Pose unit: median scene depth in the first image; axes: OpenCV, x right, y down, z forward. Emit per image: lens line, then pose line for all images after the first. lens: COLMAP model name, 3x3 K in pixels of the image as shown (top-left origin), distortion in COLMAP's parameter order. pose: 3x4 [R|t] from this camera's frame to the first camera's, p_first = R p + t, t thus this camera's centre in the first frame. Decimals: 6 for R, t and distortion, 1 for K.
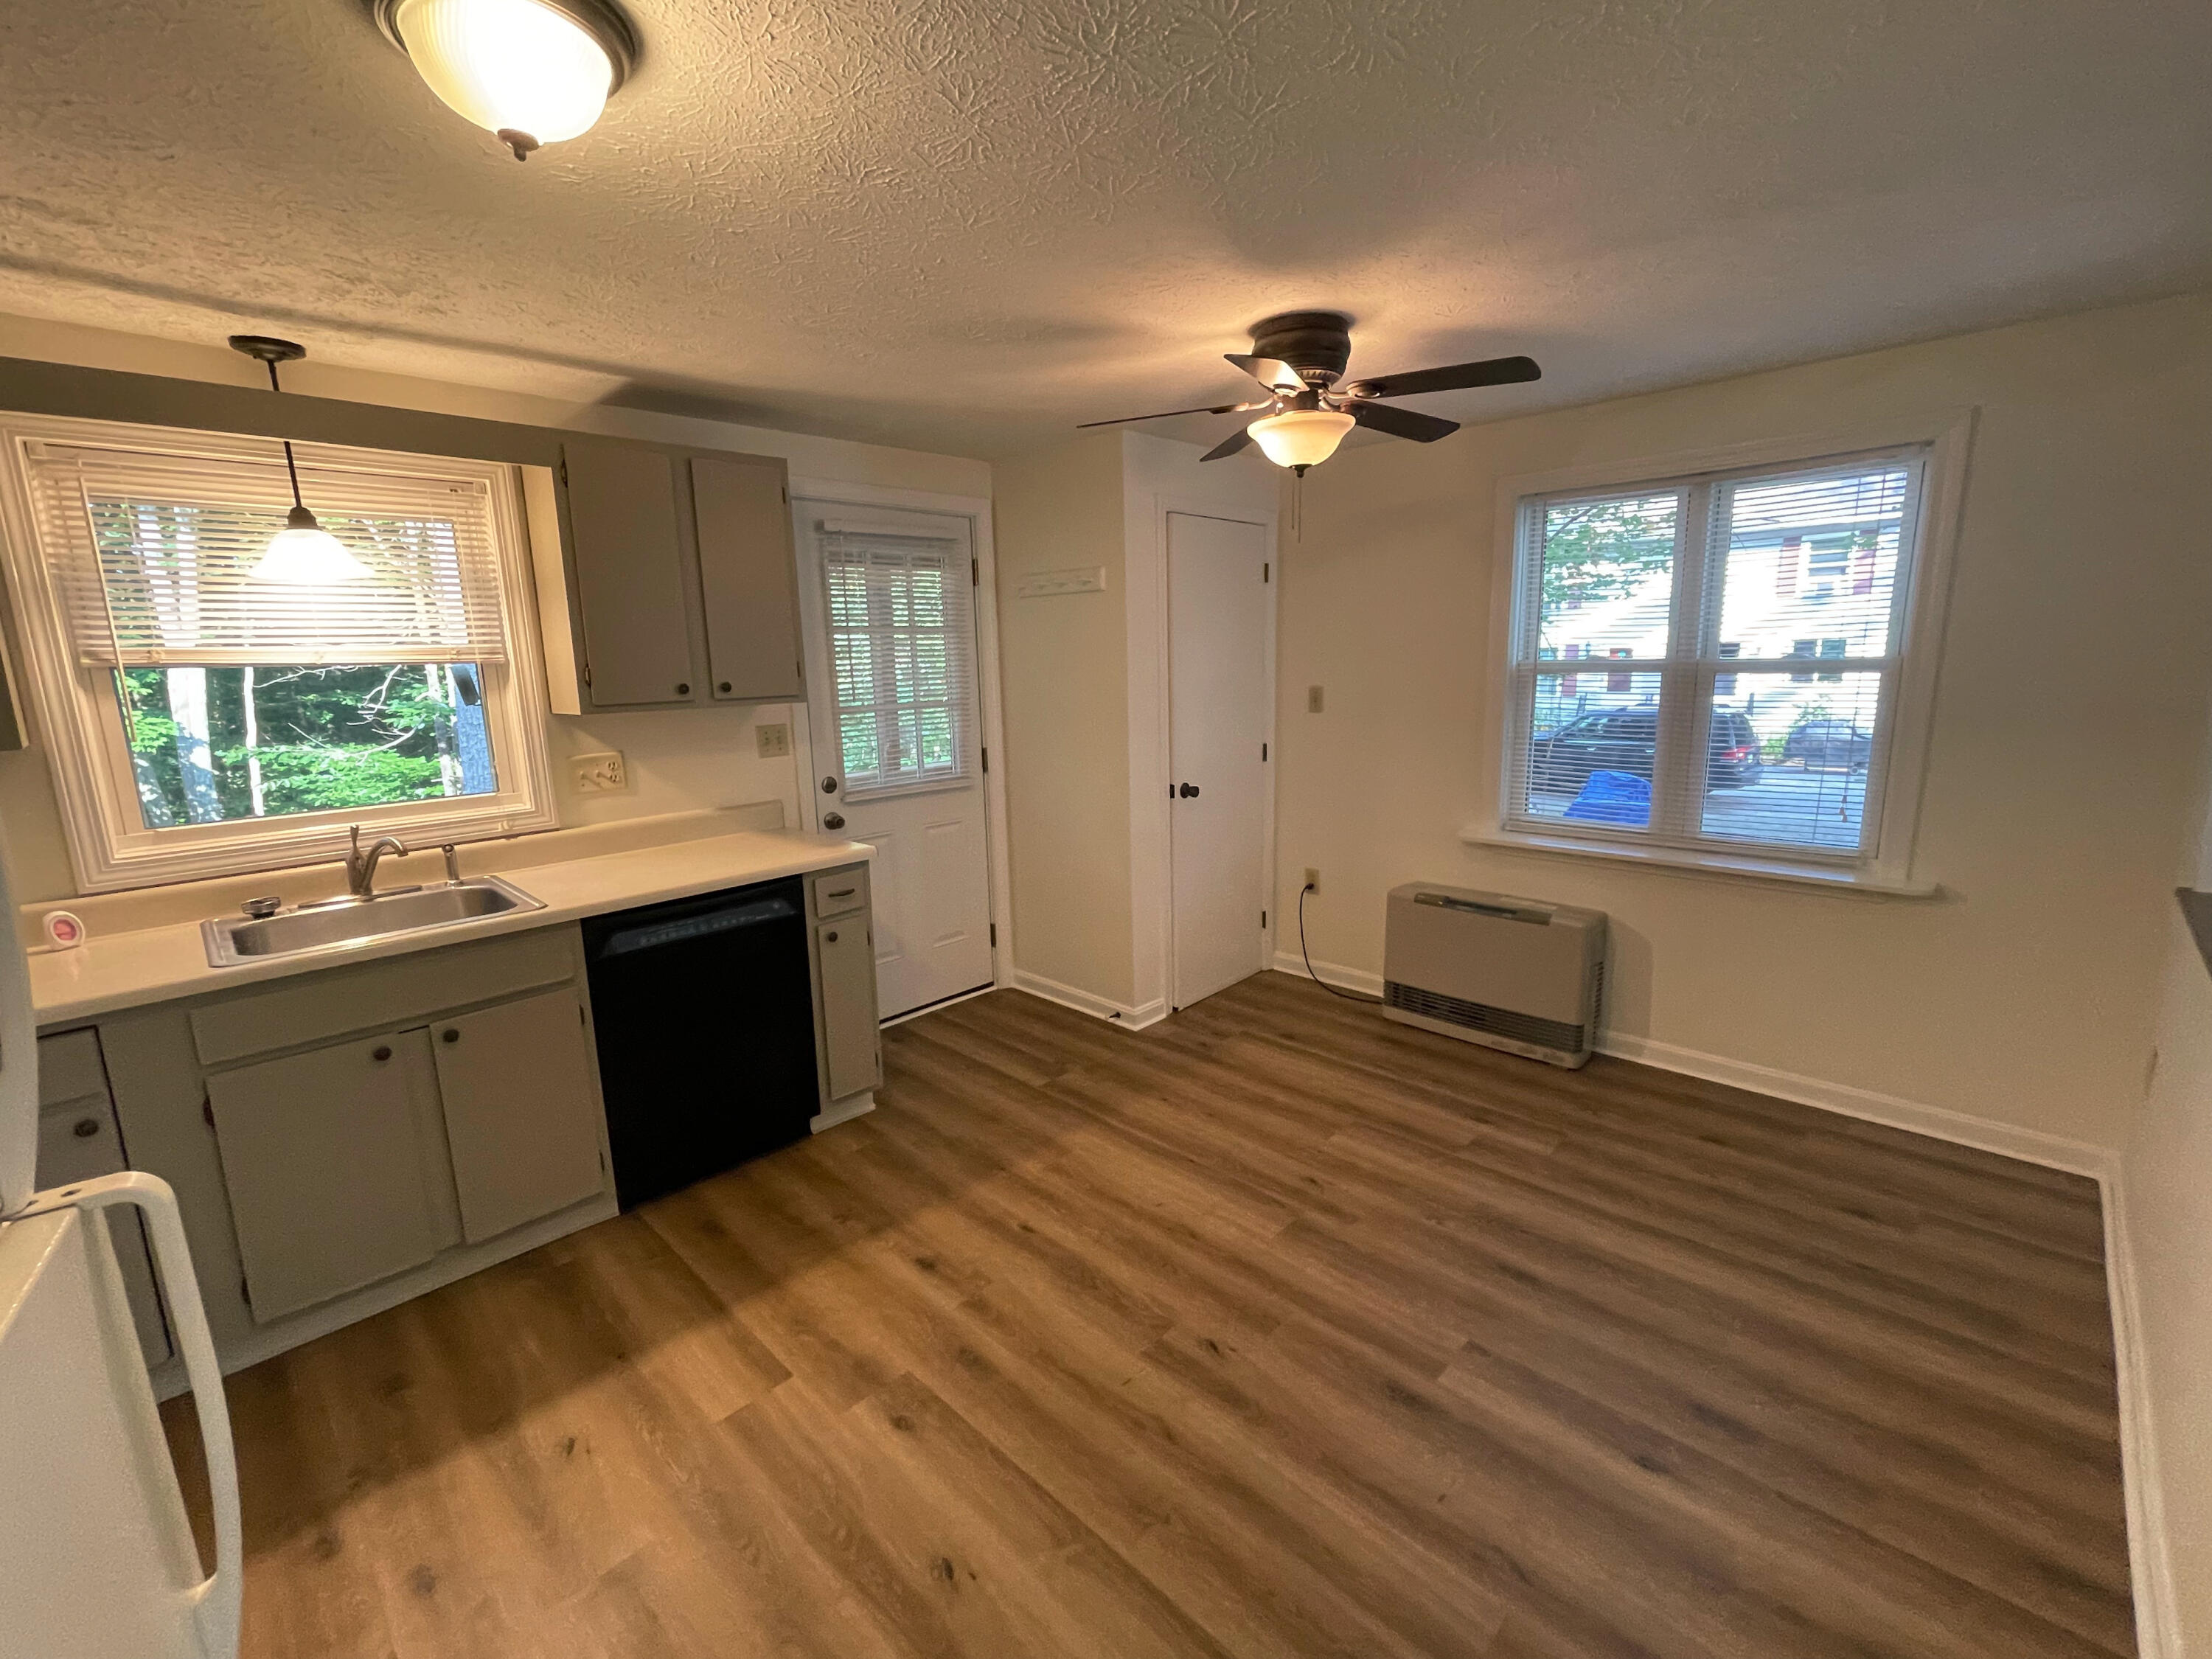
lens RADIAL K [[946.9, 0, 1097.0], [0, 946.9, 825.1], [0, 0, 1]] dist [-0.000115, 0.000116]
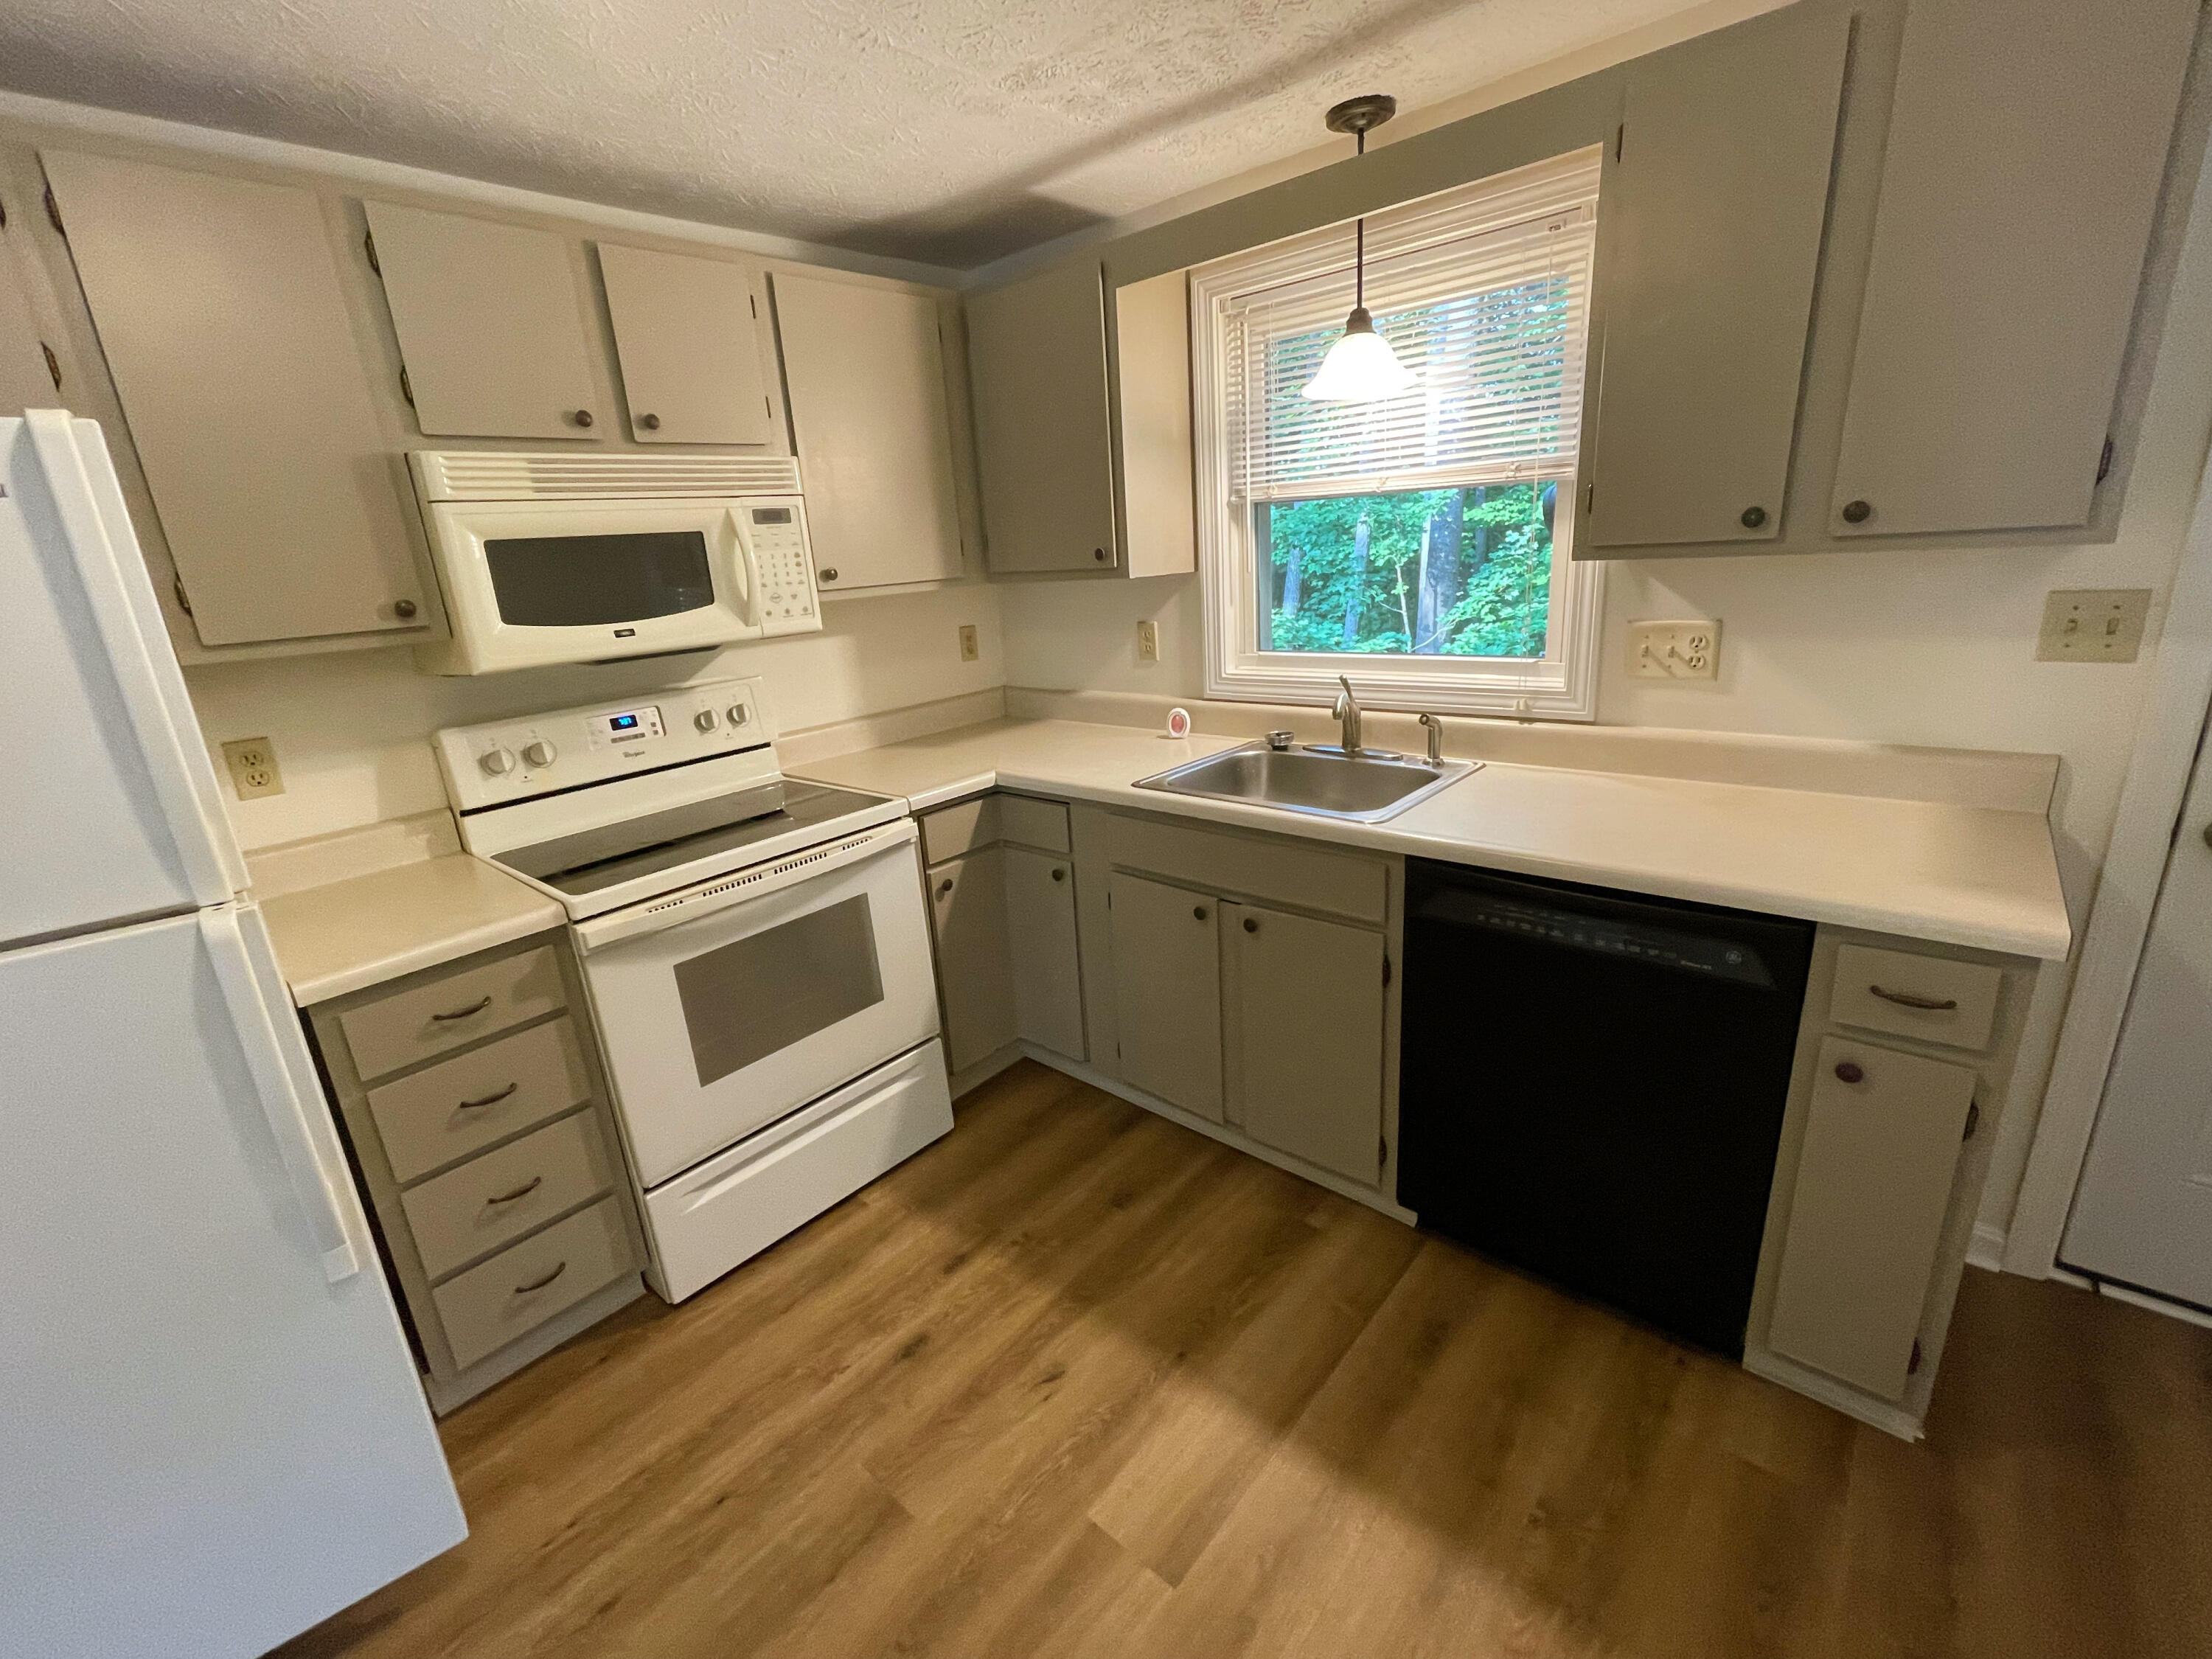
lens RADIAL K [[946.9, 0, 1097.0], [0, 946.9, 825.1], [0, 0, 1]] dist [-0.000115, 0.000116]
pose [[0.053657, 0.309459, -0.949398, 0.118172], [-0.115350, 0.946323, 0.301938, -0.106047], [0.991875, 0.093312, 0.086473, 0.652018]]
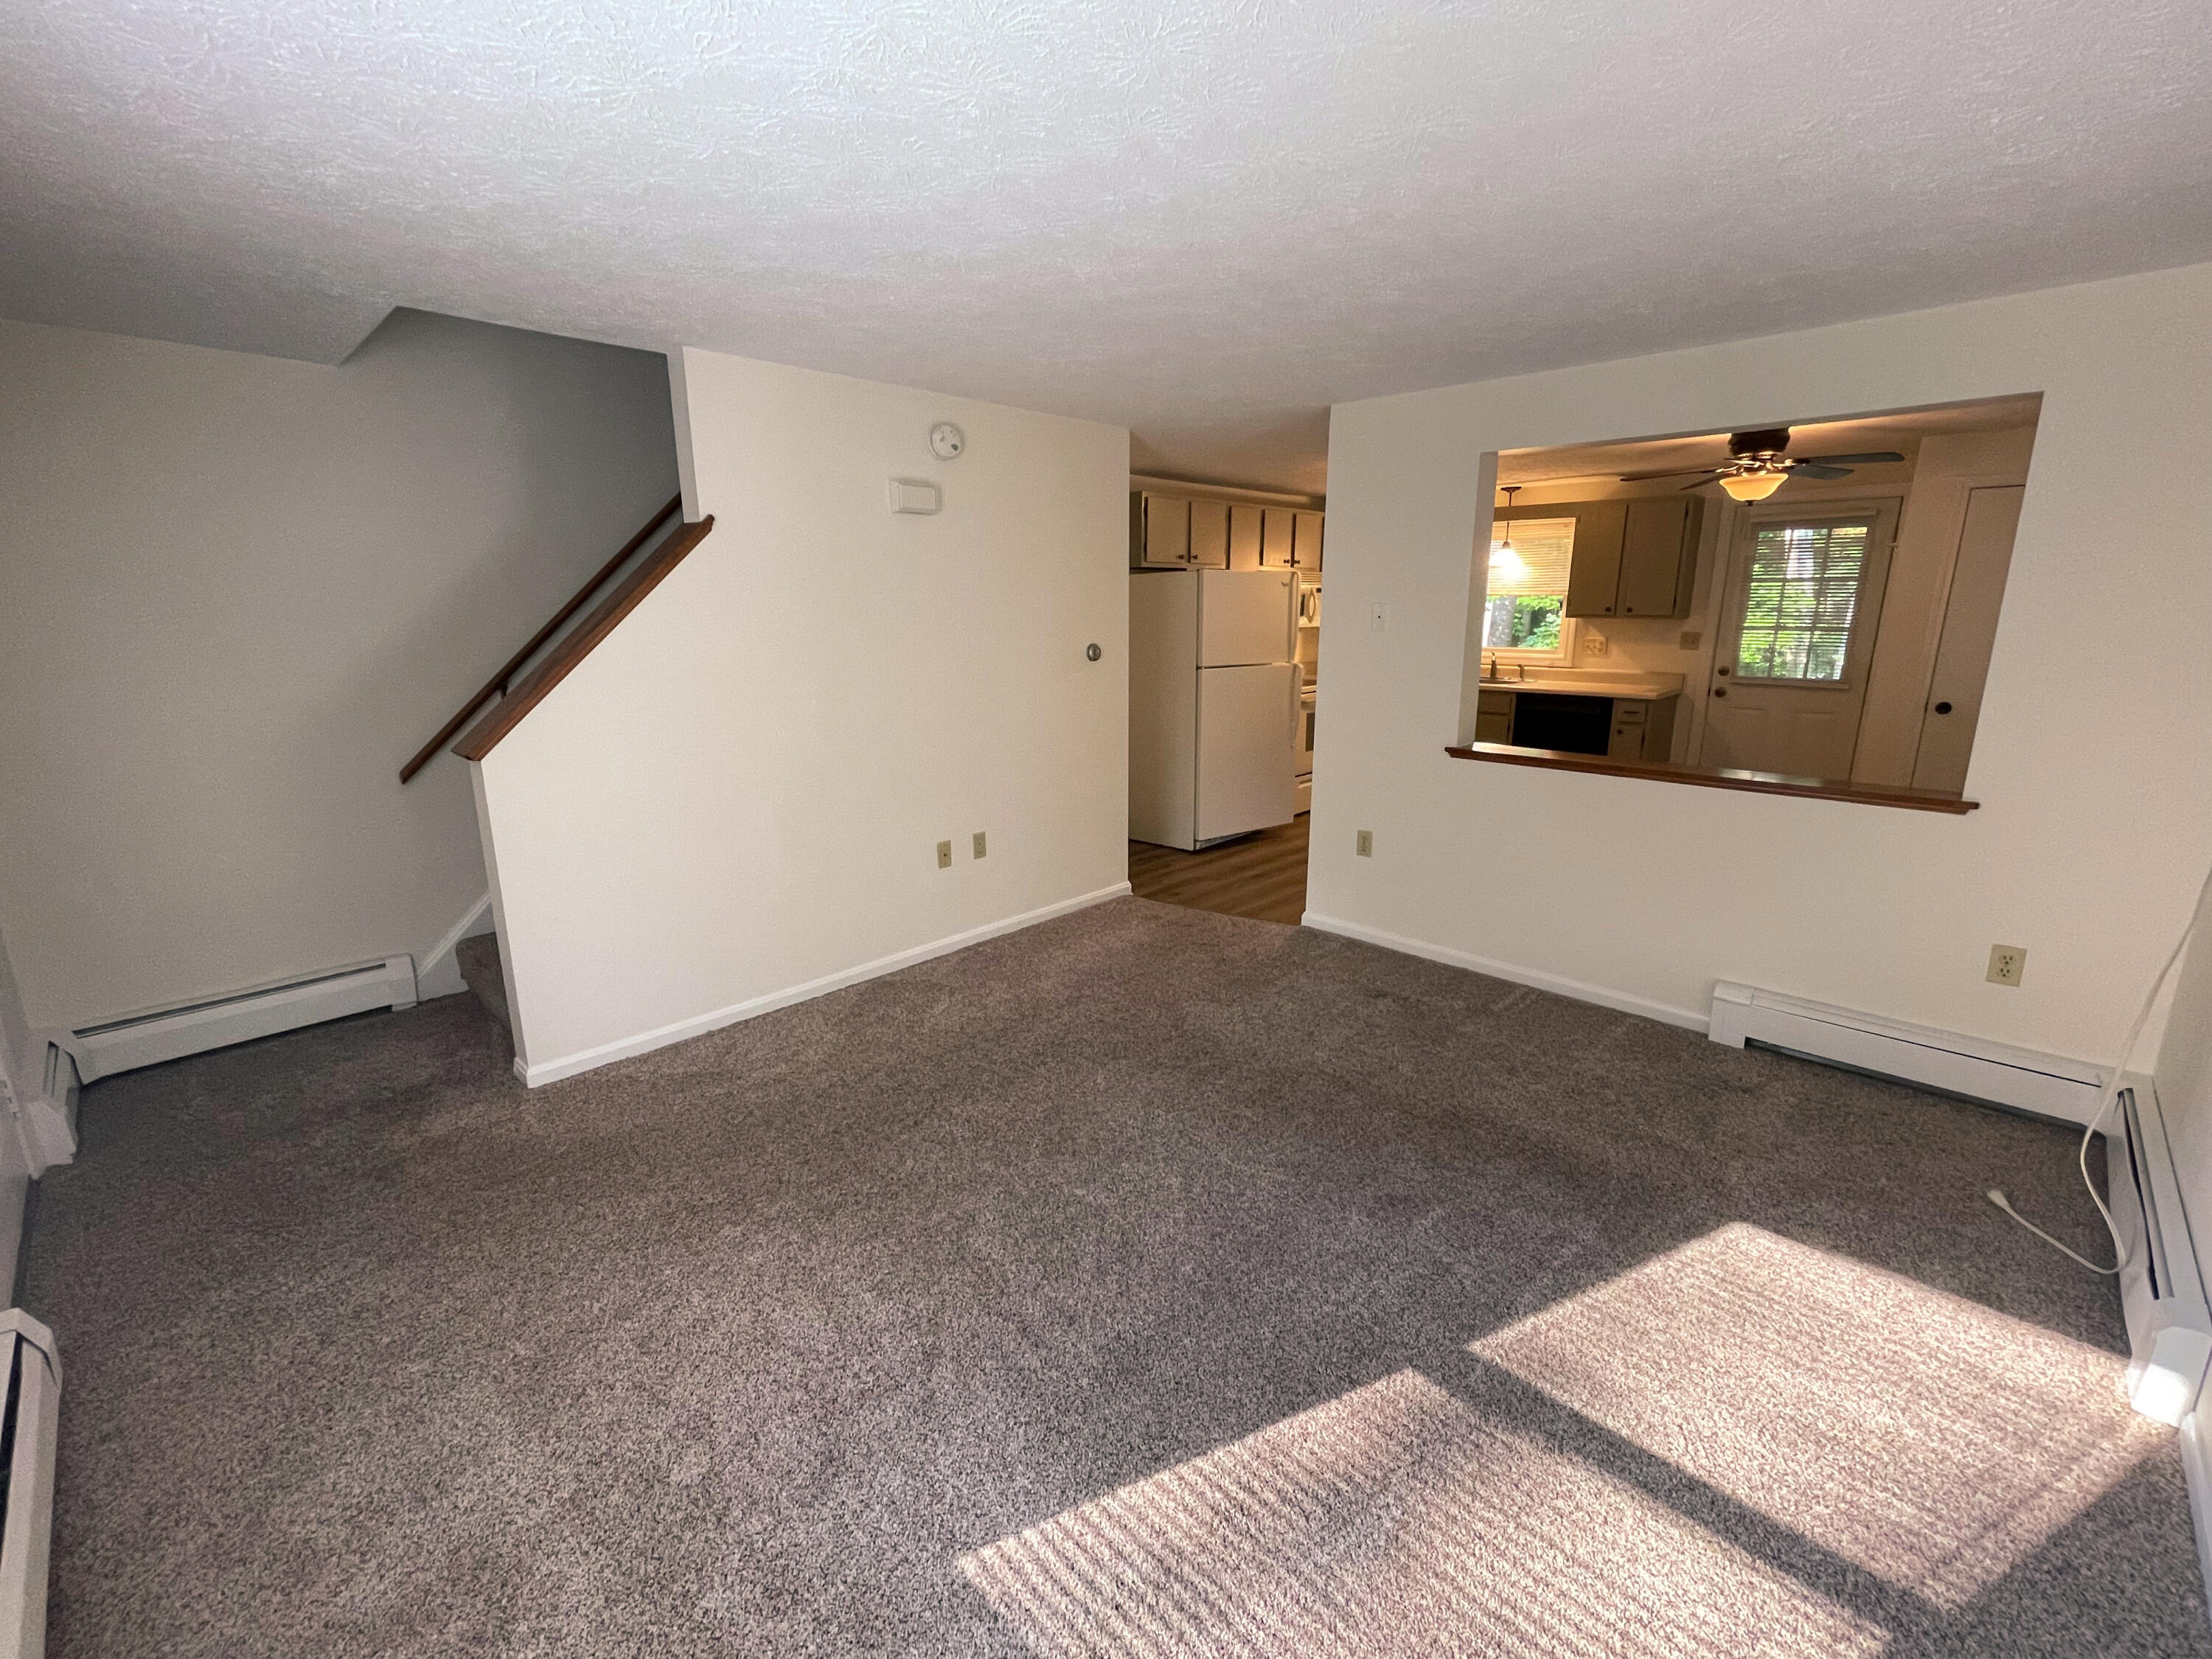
lens RADIAL K [[946.9, 0, 1097.0], [0, 946.9, 825.1], [0, 0, 1]] dist [-0.000115, 0.000116]
pose [[0.009384, 0.257107, -0.966337, 2.017505], [-0.177414, 0.951476, 0.251430, -0.008172], [0.984092, 0.169083, 0.054543, -0.251366]]
